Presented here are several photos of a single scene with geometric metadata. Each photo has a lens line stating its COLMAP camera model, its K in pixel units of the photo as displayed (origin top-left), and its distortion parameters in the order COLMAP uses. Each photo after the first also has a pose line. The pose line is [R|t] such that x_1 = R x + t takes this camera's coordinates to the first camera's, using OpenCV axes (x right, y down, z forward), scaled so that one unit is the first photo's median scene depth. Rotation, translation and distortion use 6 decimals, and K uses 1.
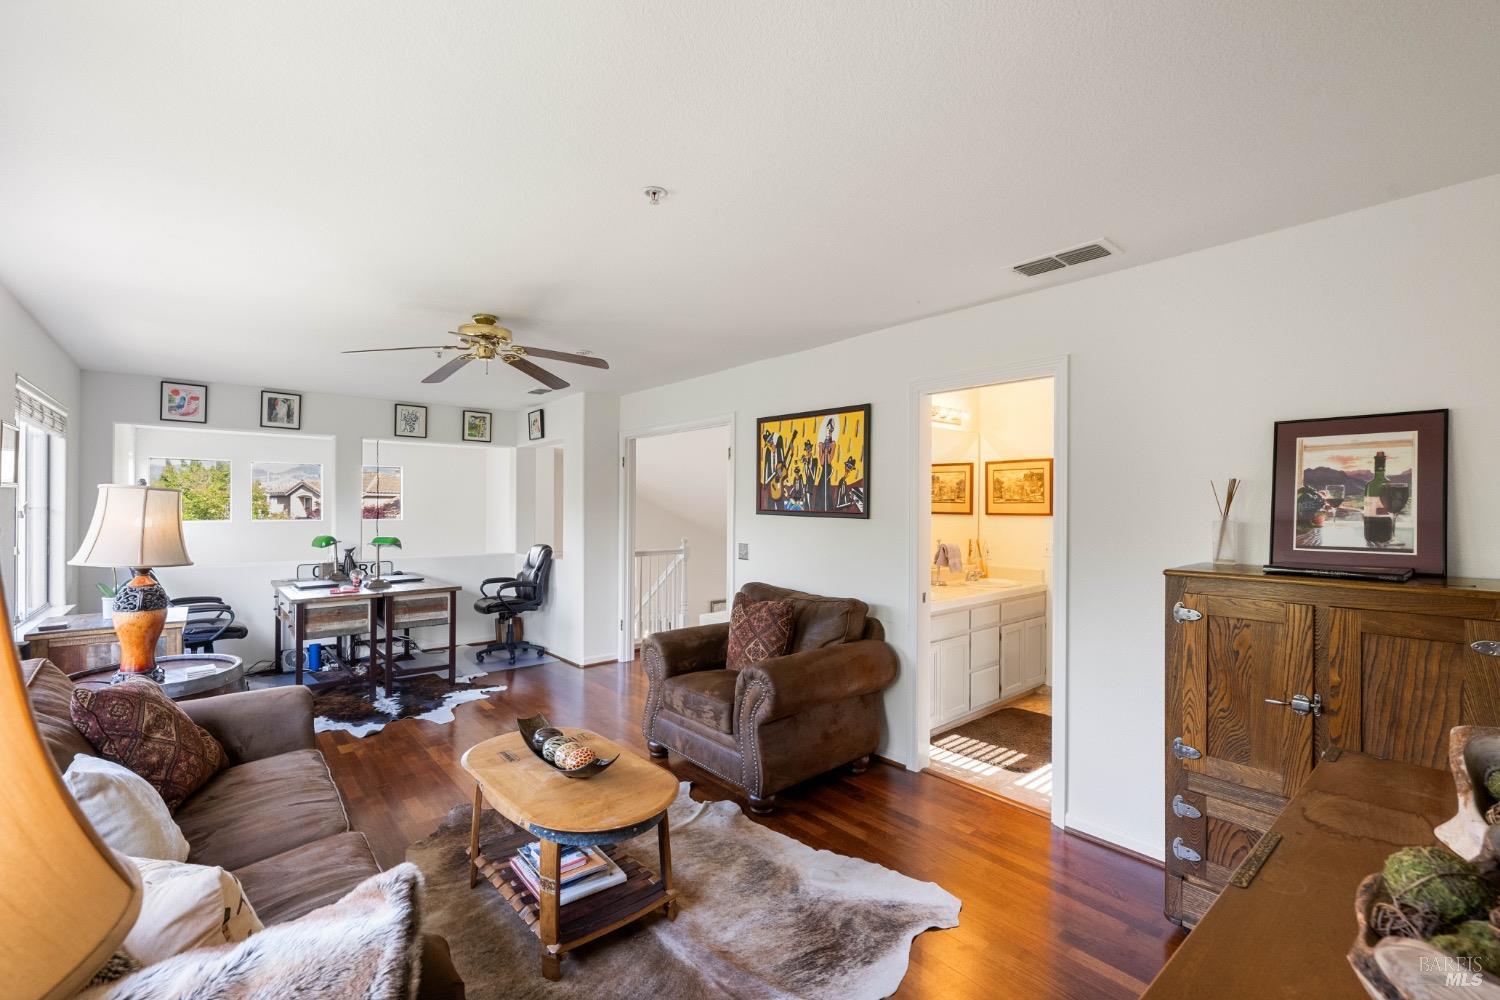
lens RADIAL K [[647.7, 0, 750.0], [0, 647.7, 500.0], [0, 0, 1]] dist [0.001514, 0.000120]
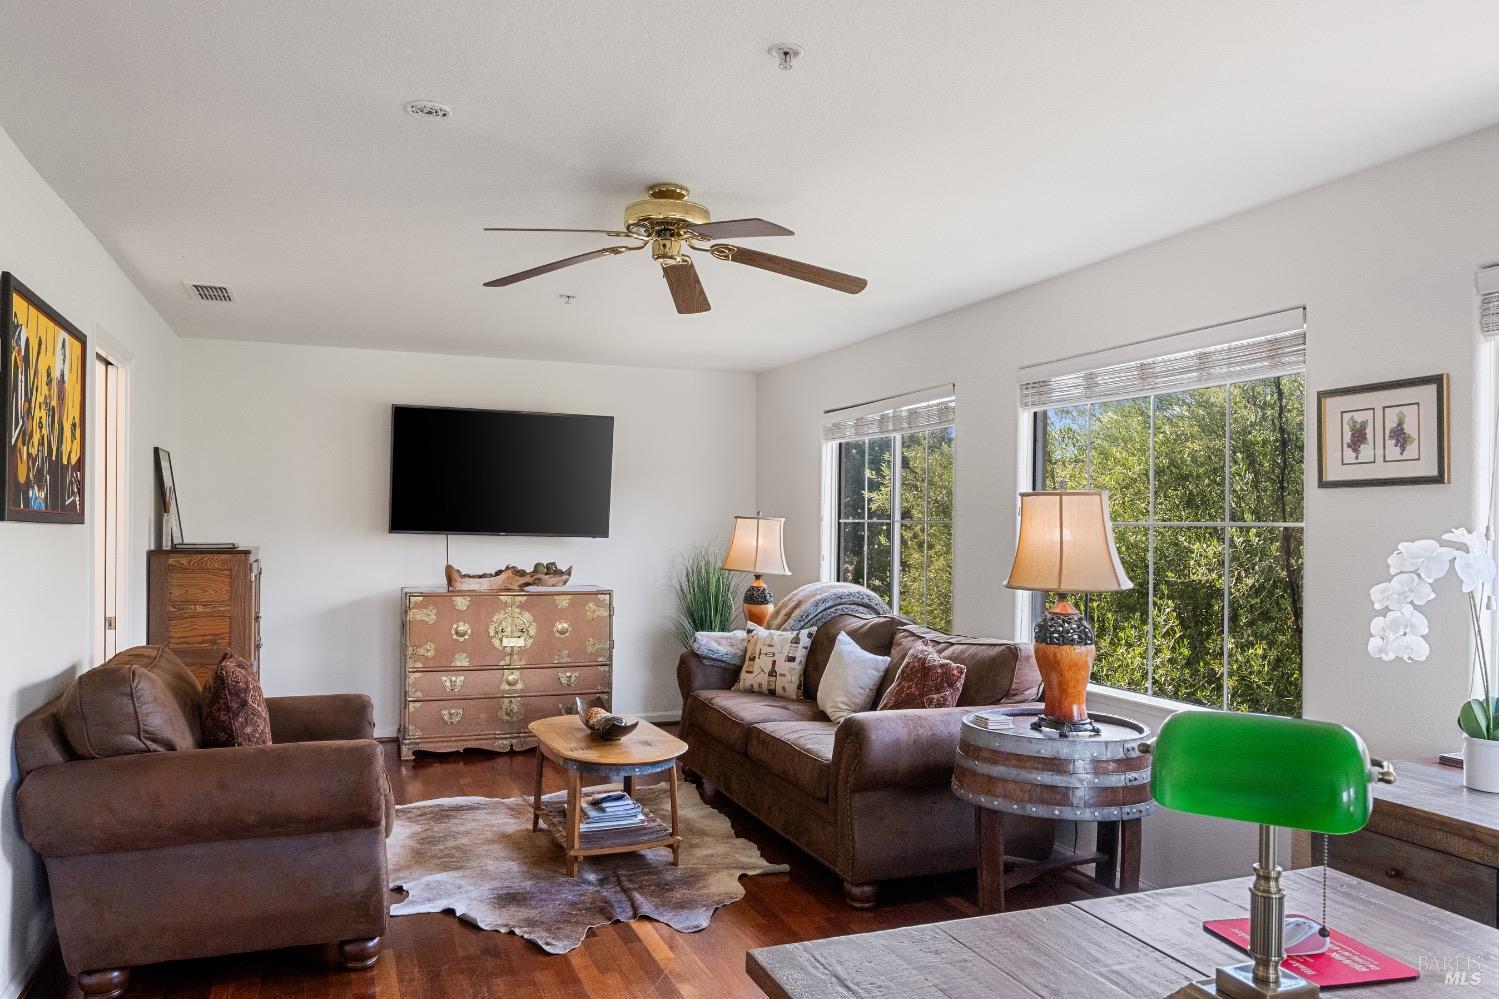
lens RADIAL K [[1066.0, 0, 746.2], [0, 1066.0, 509.7], [0, 0, 1]] dist [-0.004022, -0.004988]
pose [[-0.944132, 0.003494, 0.329550, -0.650646], [-0.000204, 0.999937, -0.011188, 0.023894], [-0.329568, -0.010630, -0.944072, 1.537148]]
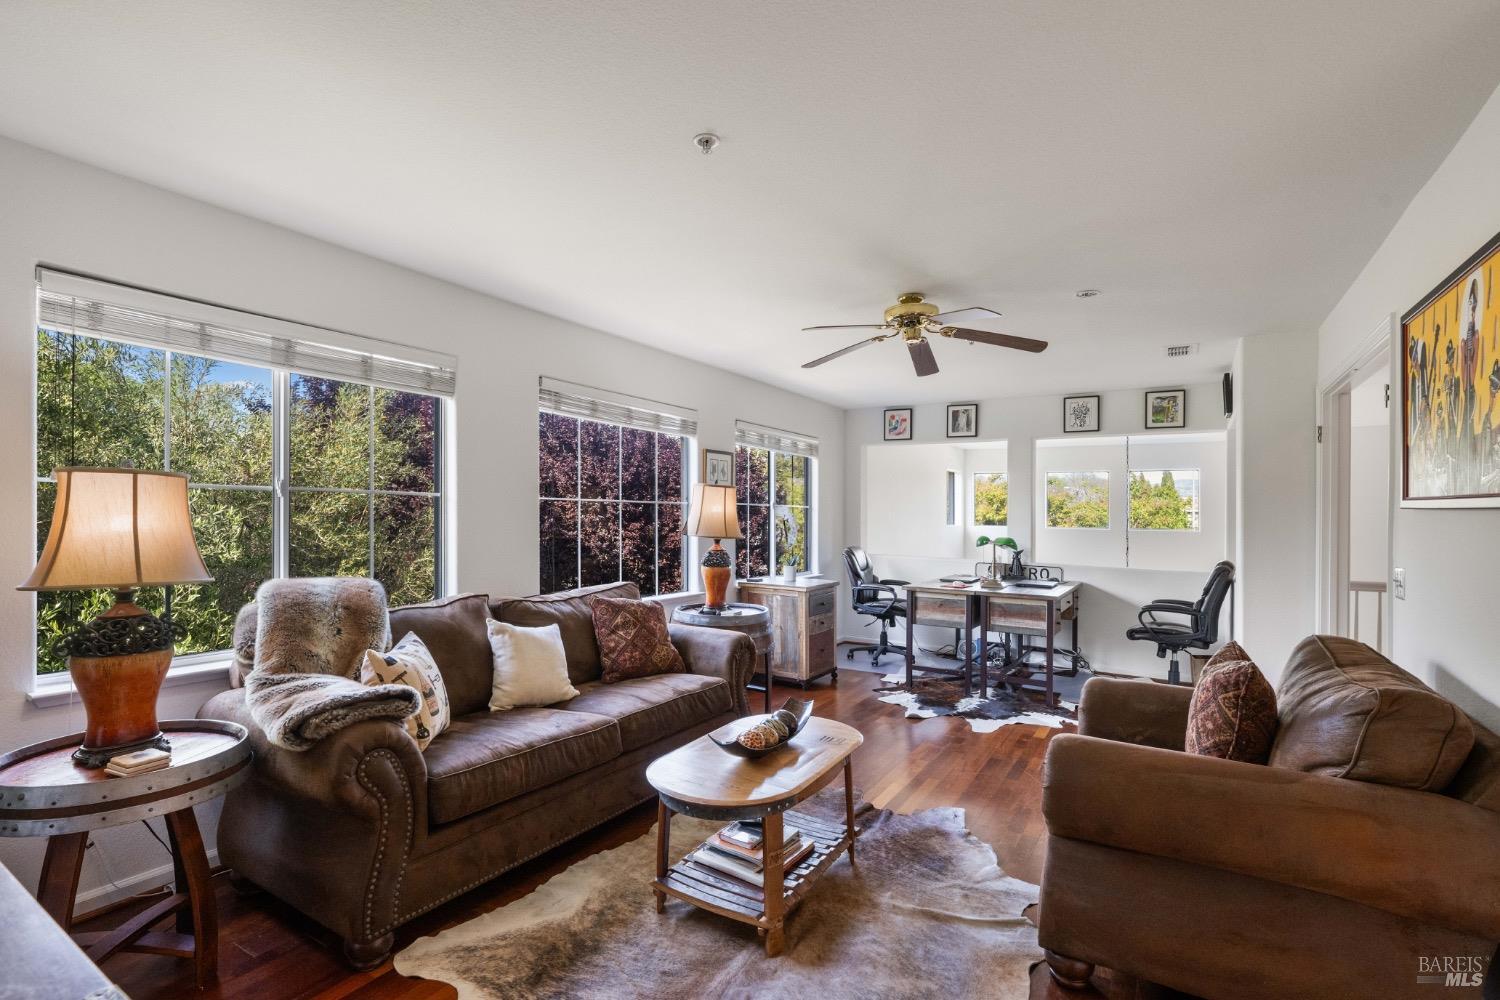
lens RADIAL K [[700.8, 0, 716.8], [0, 700.8, 520.7], [0, 0, 1]] dist [-0.001900, -0.000240]
pose [[0.273123, 0.009325, -0.961934, 0.408578], [-0.005863, 0.999951, 0.008029, 0.032129], [0.961961, 0.003447, 0.273164, 0.363763]]
